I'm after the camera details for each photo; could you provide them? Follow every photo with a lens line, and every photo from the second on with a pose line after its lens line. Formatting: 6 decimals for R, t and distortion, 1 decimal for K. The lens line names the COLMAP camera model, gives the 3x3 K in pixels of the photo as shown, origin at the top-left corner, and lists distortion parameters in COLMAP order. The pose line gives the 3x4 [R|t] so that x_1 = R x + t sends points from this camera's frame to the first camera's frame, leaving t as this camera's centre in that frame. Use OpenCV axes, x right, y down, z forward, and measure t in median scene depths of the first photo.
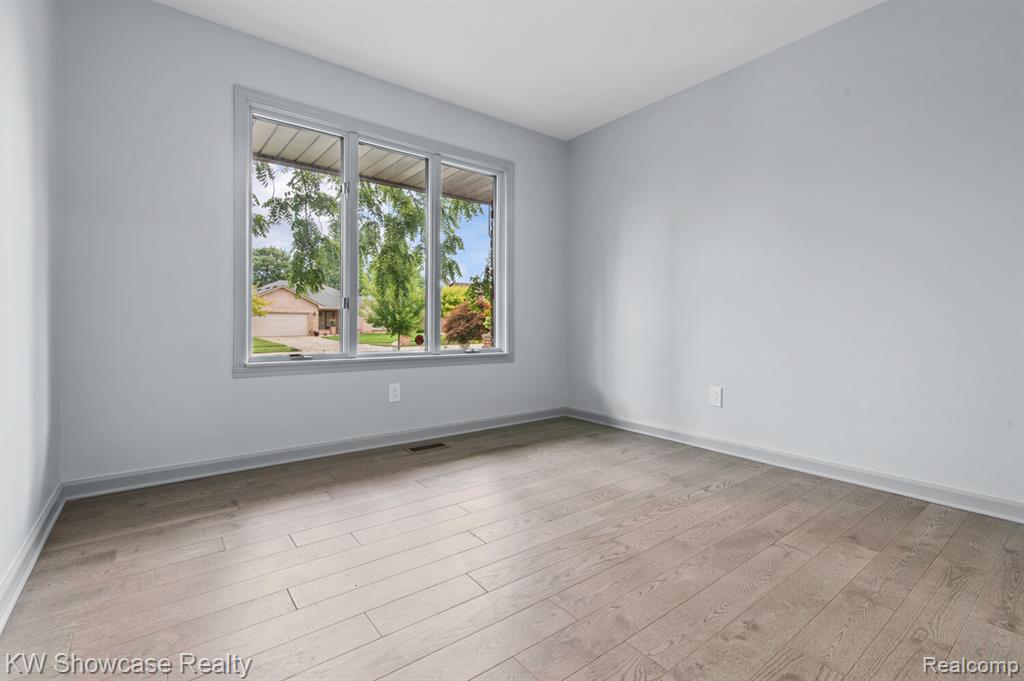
lens RADIAL K [[466.3, 0, 516.5], [0, 466.3, 334.7], [0, 0, 1]] dist [0.010614, -0.000388]
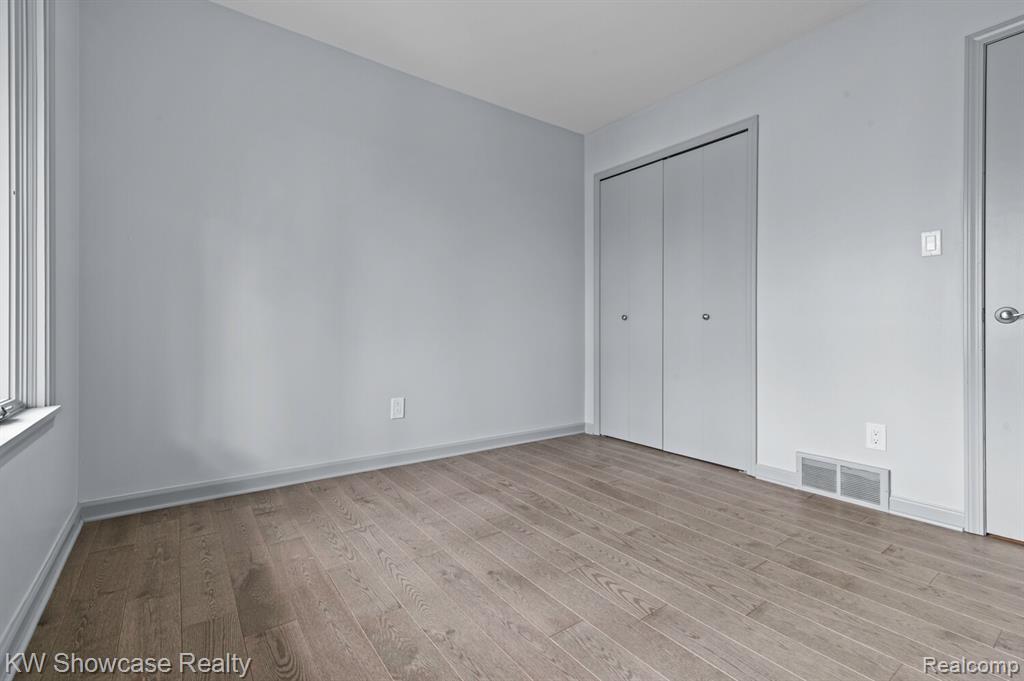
lens RADIAL K [[466.3, 0, 517.3], [0, 466.3, 332.9], [0, 0, 1]] dist [0.010614, -0.000388]
pose [[0.012546, -0.011587, 0.999854, -0.873179], [0.017268, 0.999786, 0.011369, -0.048688], [-0.999772, 0.017123, 0.012744, 1.216702]]
